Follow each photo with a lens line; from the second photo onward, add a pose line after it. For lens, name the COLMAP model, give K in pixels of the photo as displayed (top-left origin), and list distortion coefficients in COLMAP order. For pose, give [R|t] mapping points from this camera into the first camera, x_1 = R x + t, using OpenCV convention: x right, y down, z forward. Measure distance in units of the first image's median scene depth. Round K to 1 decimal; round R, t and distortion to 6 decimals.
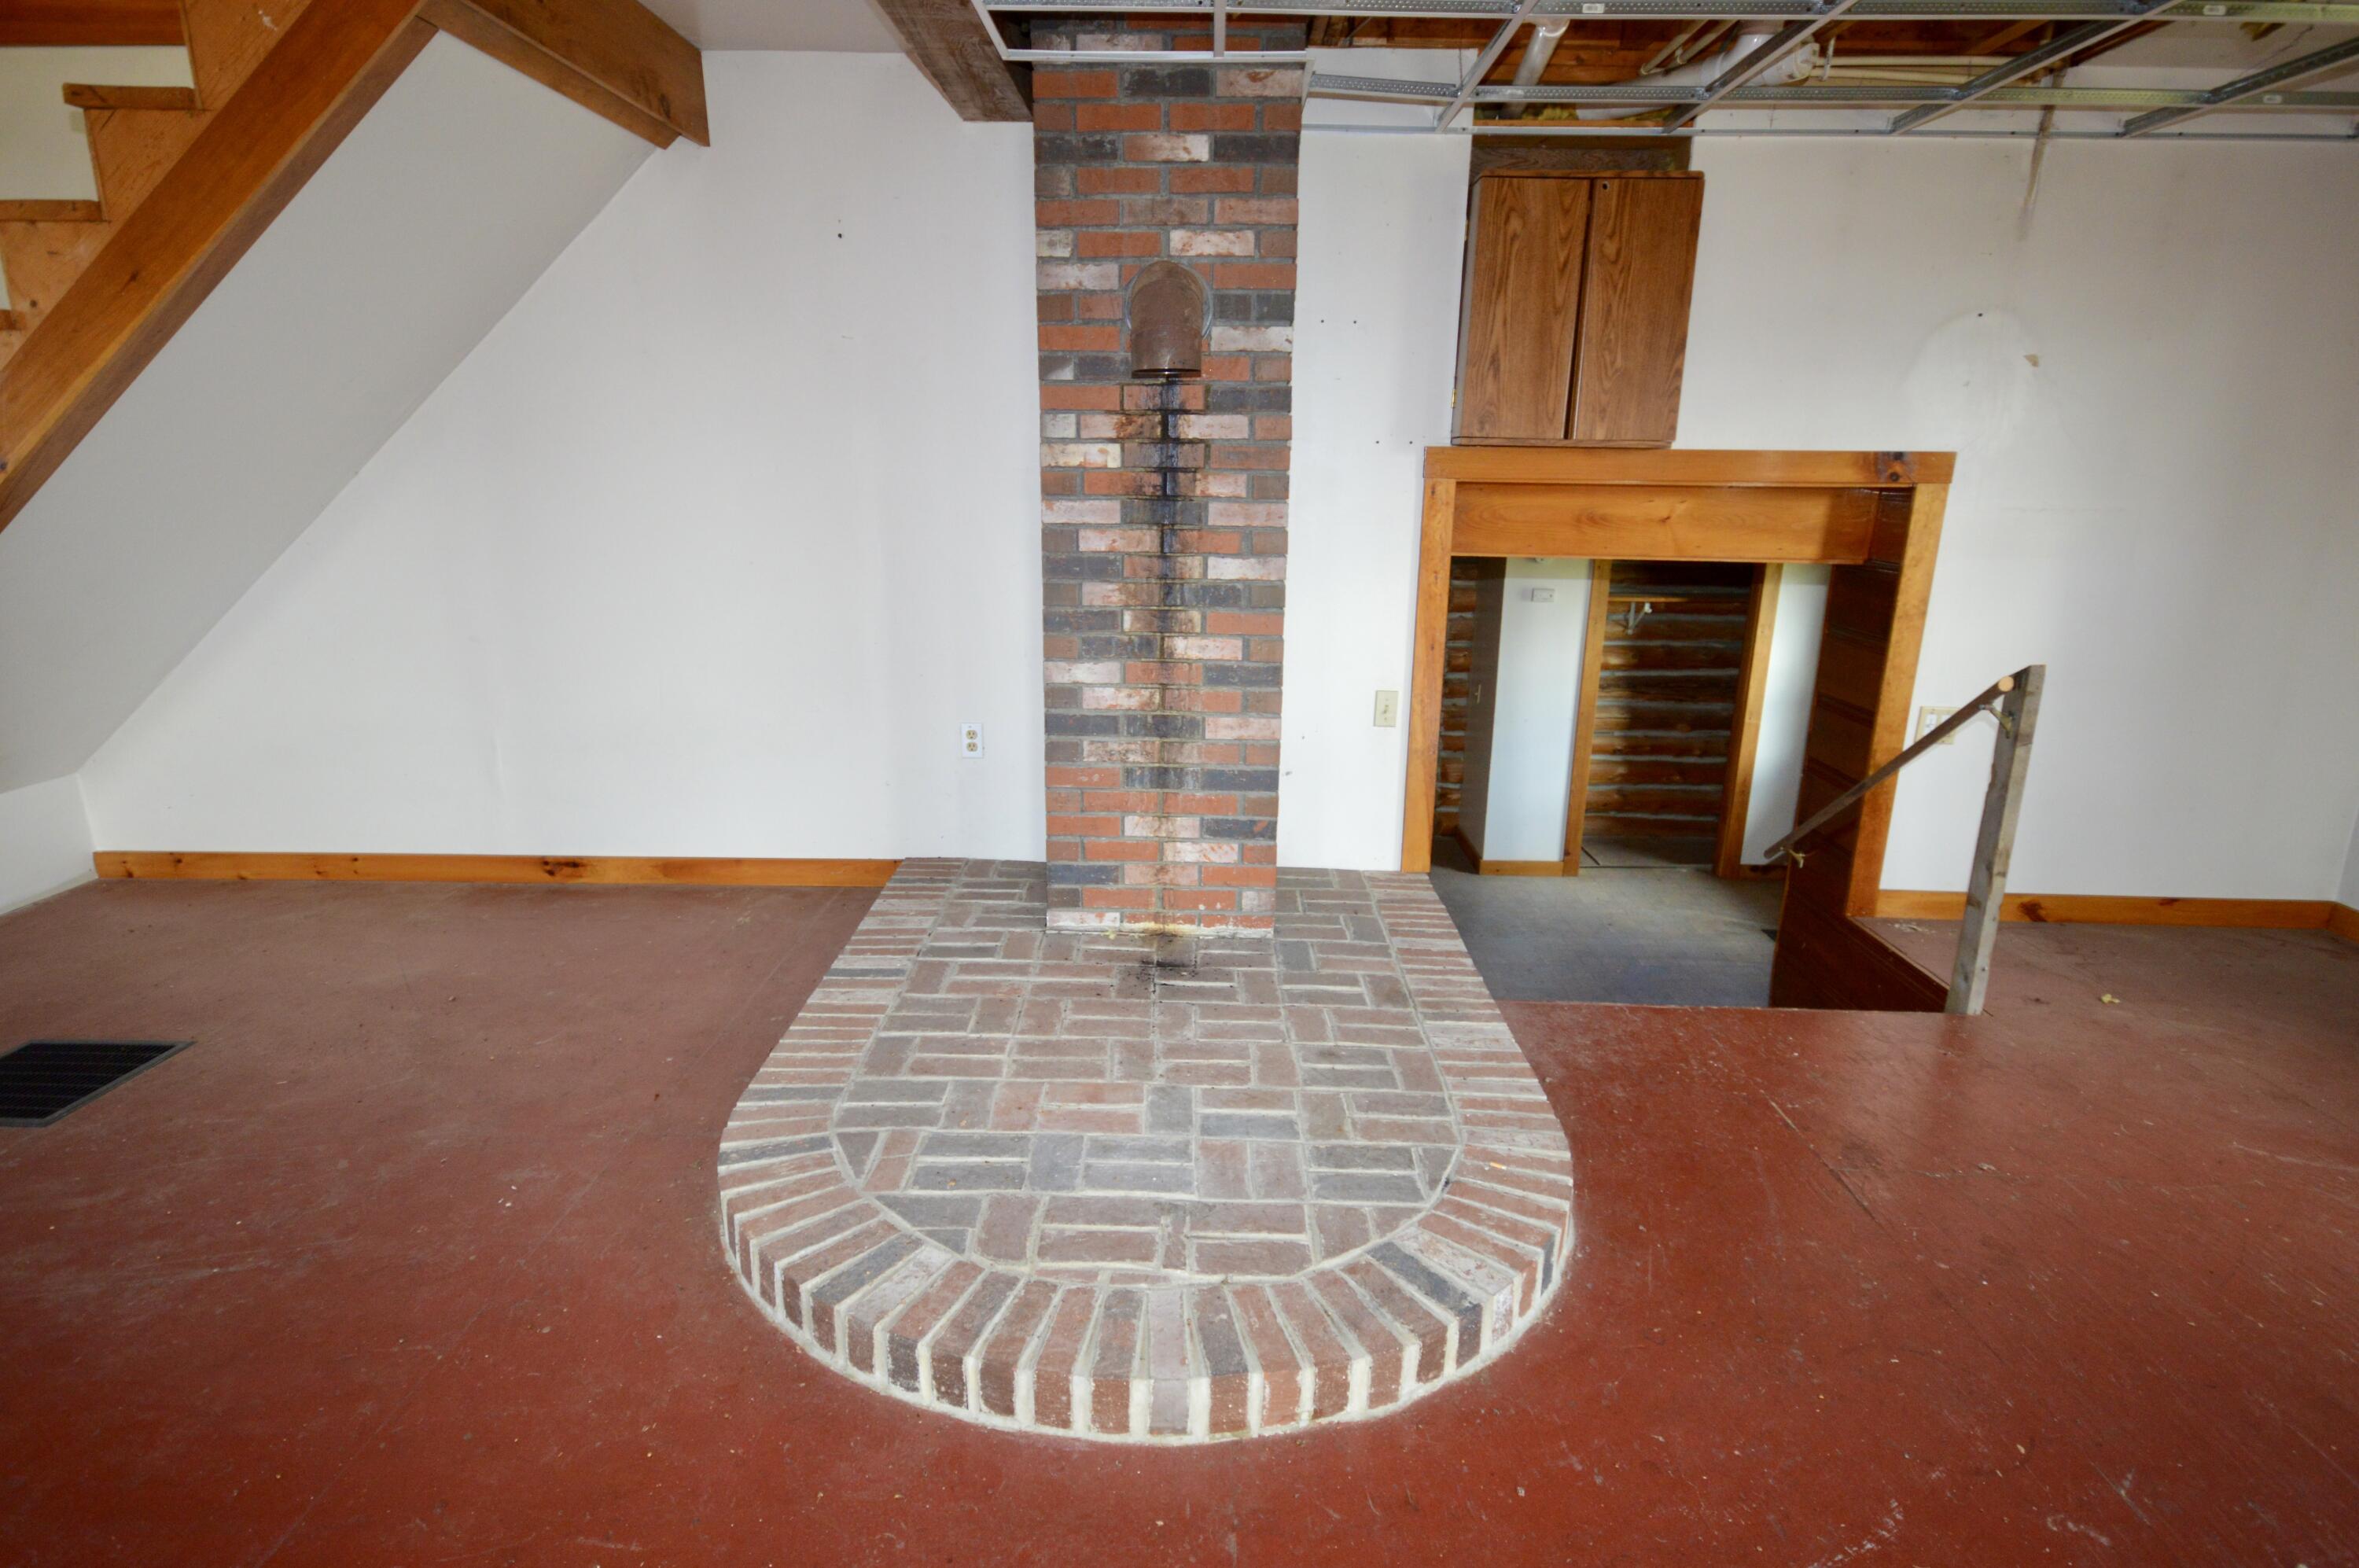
lens RADIAL K [[1252.0, 0, 1172.3], [0, 1252.0, 793.3], [0, 0, 1]] dist [0.016601, -0.003400]
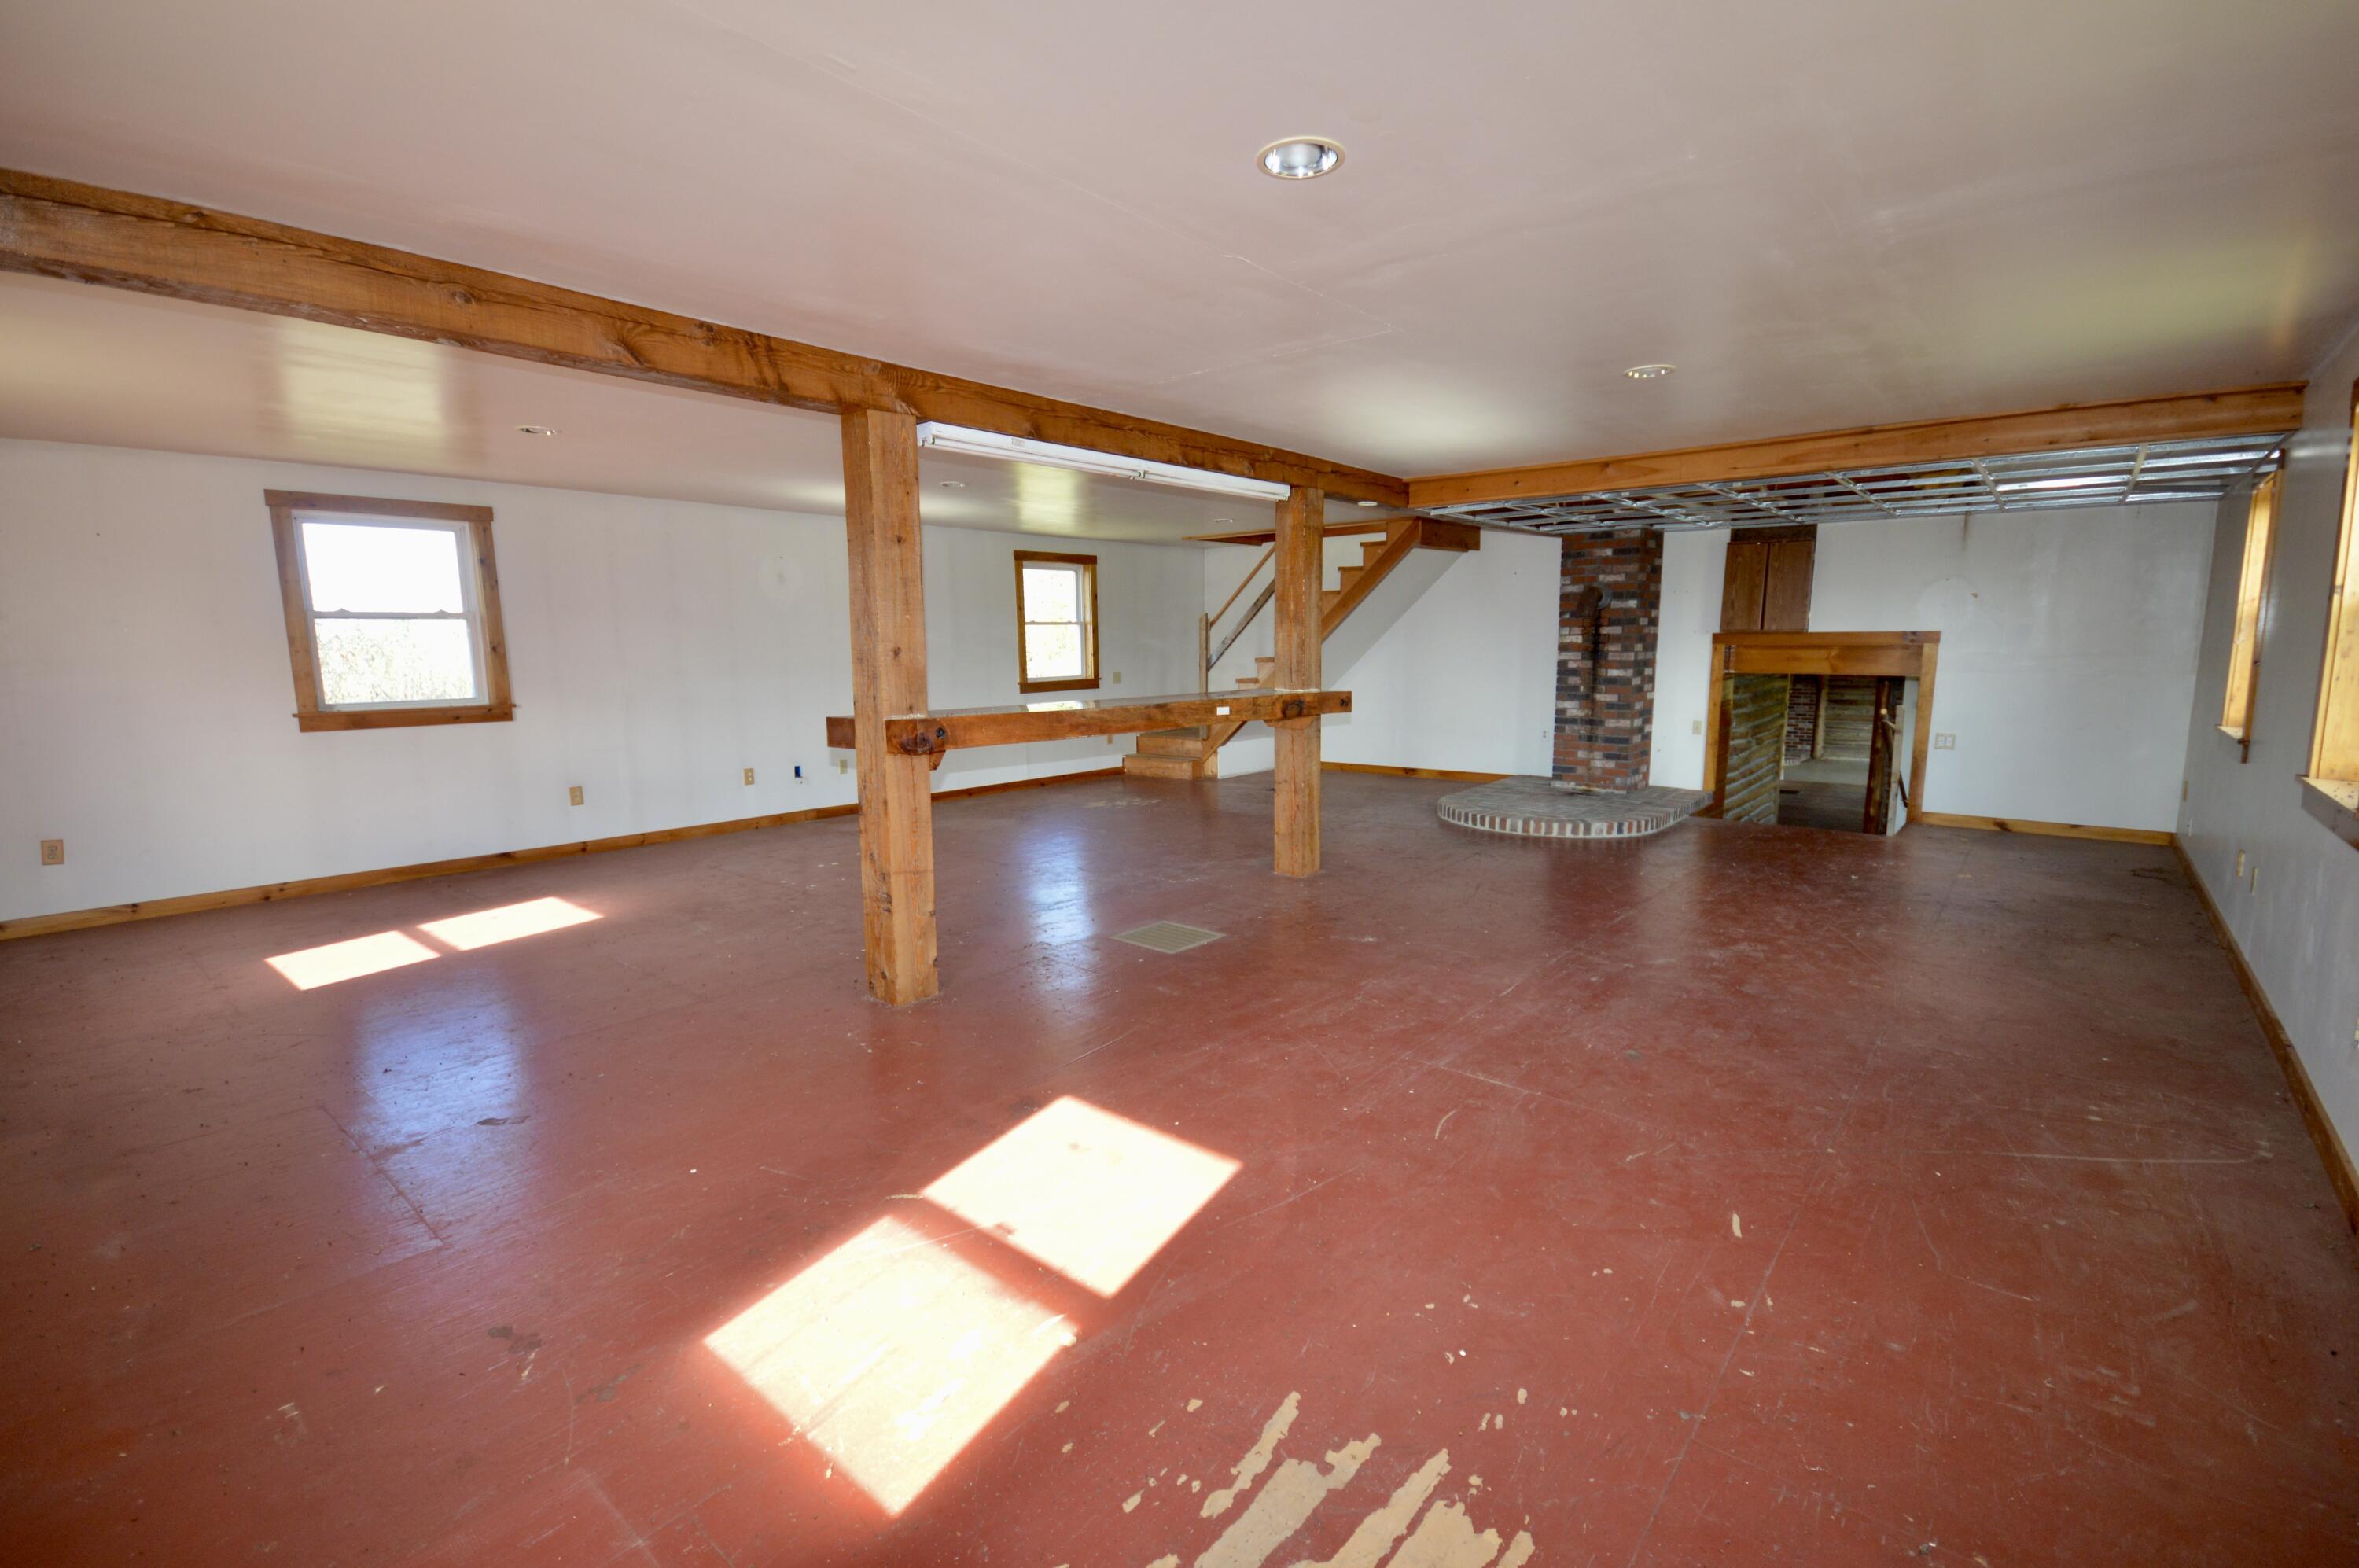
lens RADIAL K [[1050.7, 0, 1182.1], [0, 1050.7, 789.9], [0, 0, 1]] dist [0.000933, -0.001341]
pose [[0.783863, 0.069134, -0.617073, 0.870493], [-0.139547, 0.987975, -0.066577, 0.457492], [0.605050, 0.138298, 0.784084, -1.764200]]
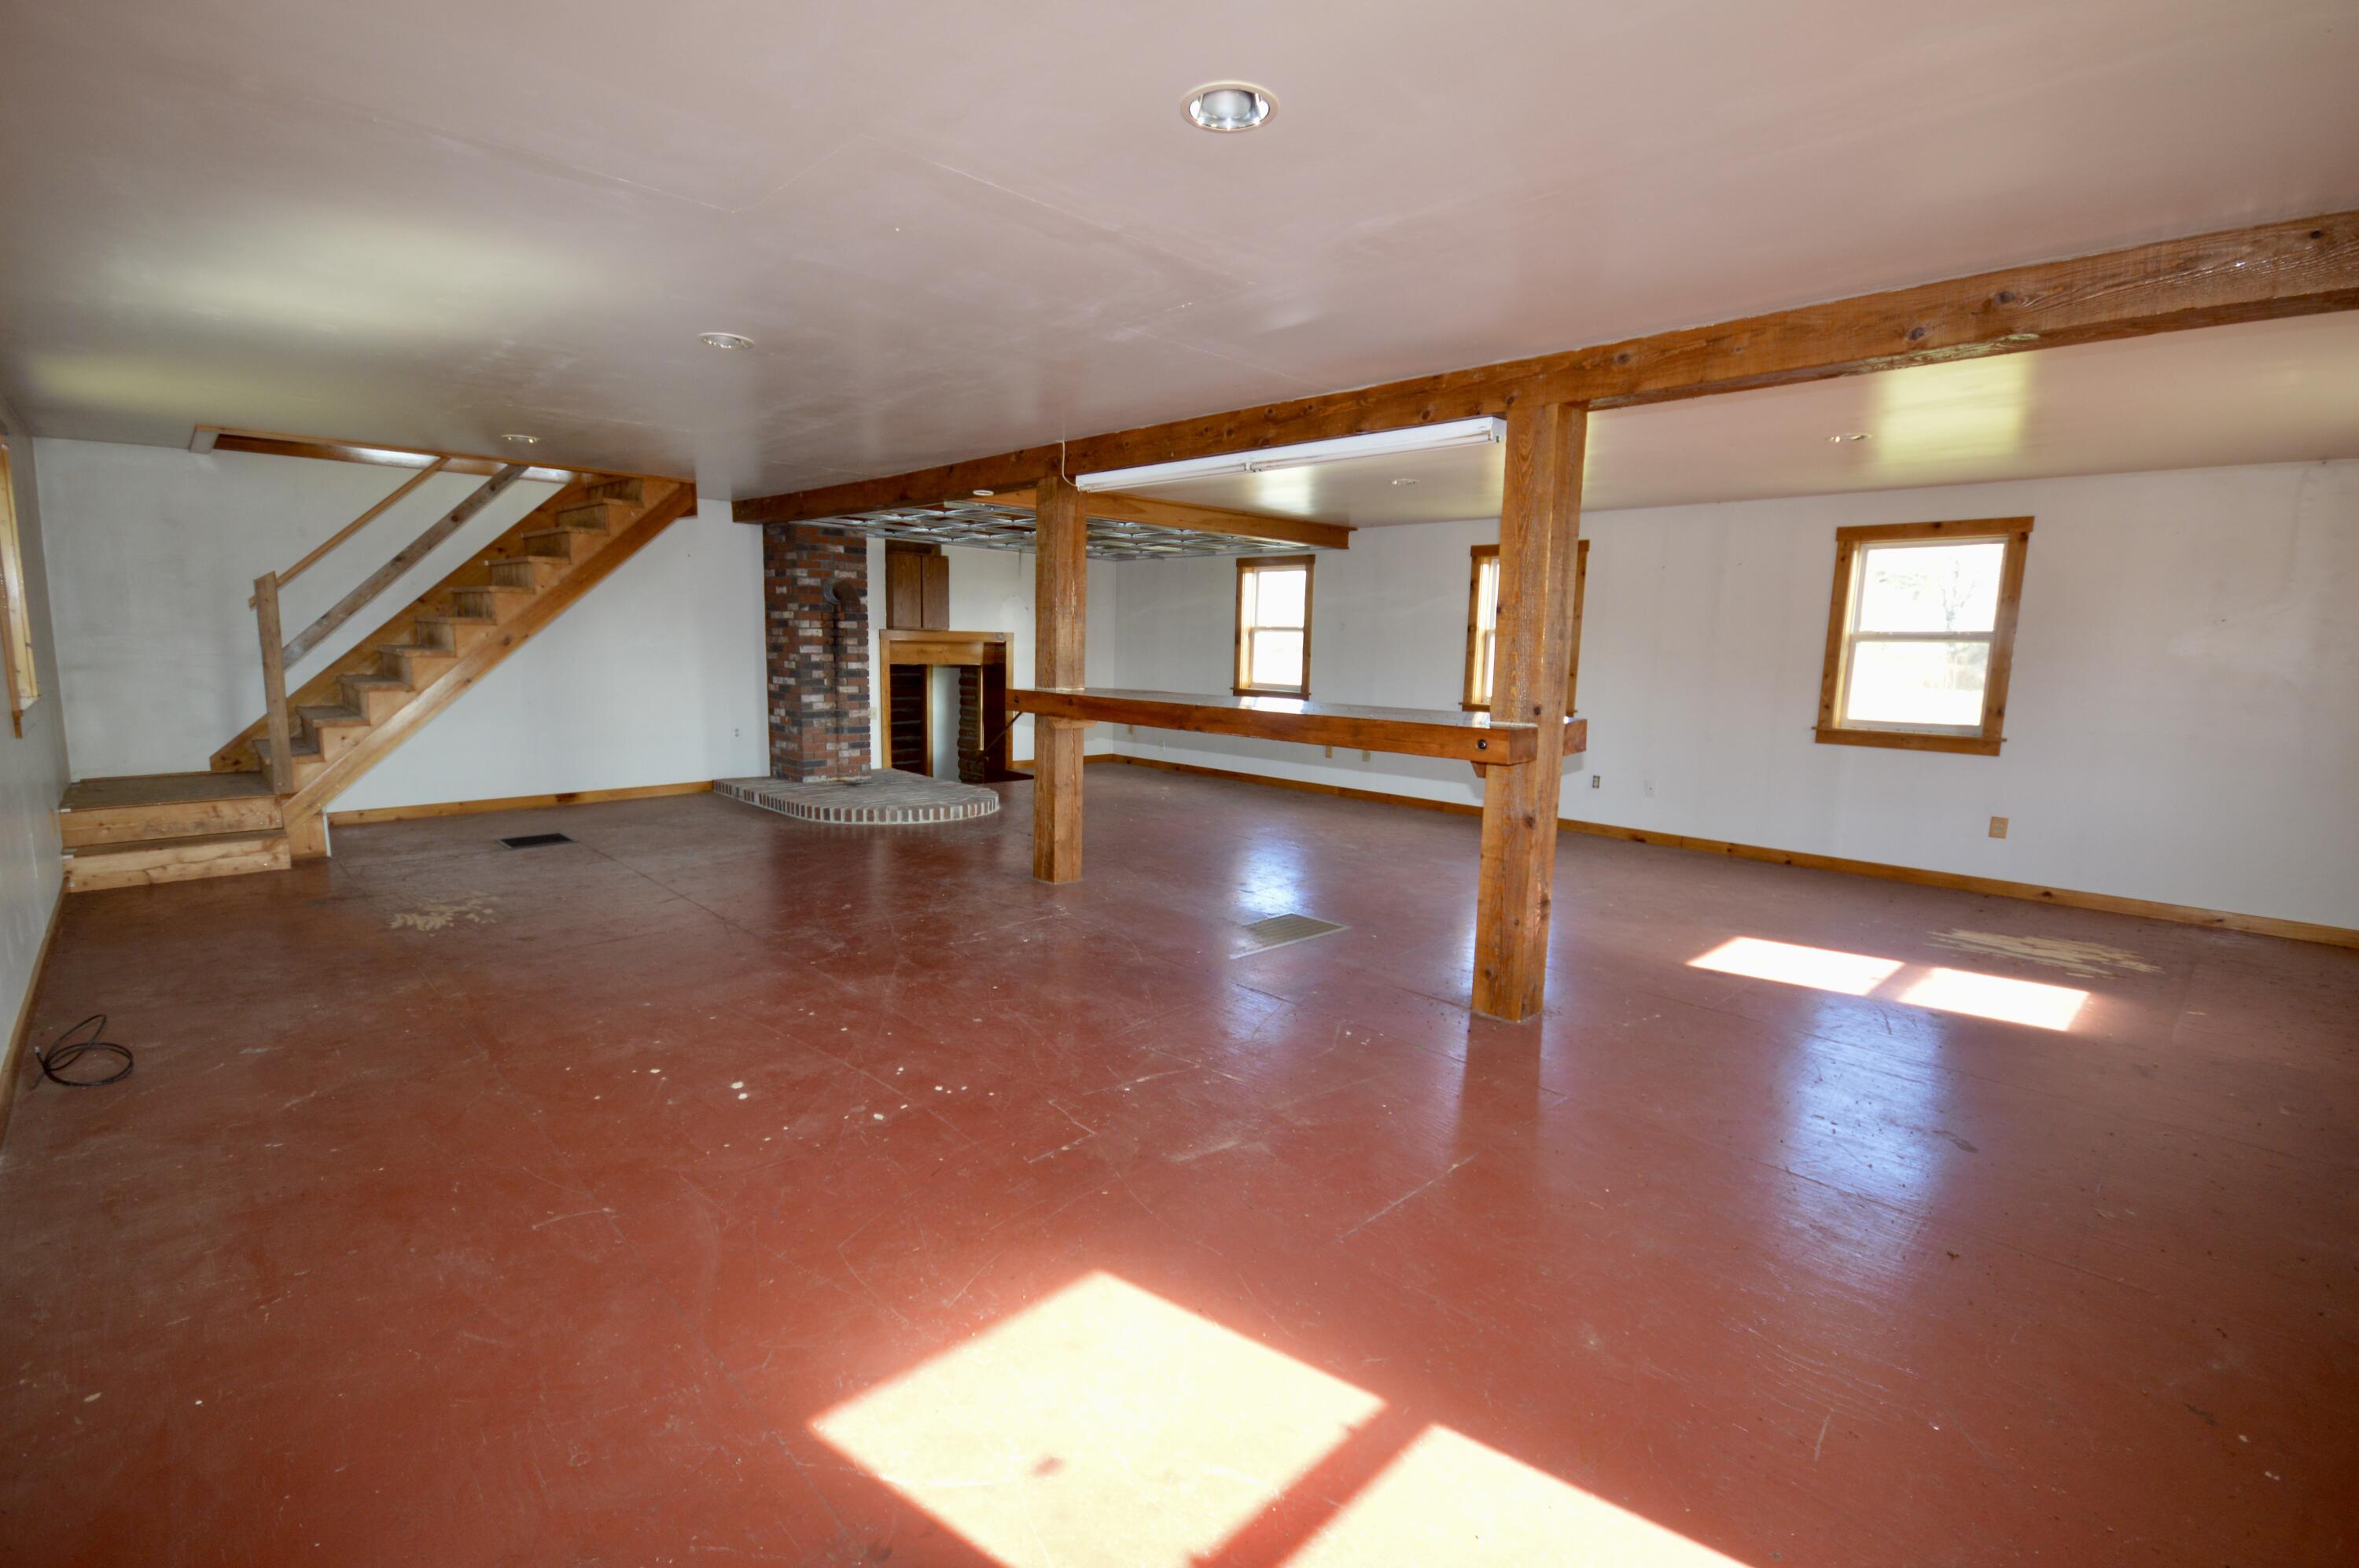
lens RADIAL K [[1050.7, 0, 1188.8], [0, 1050.7, 773.1], [0, 0, 1]] dist [0.000933, -0.001341]
pose [[0.692029, -0.089204, 0.716337, -1.397894], [0.165078, 0.985596, -0.036741, 0.362805], [-0.702741, 0.143678, 0.696787, -1.579790]]
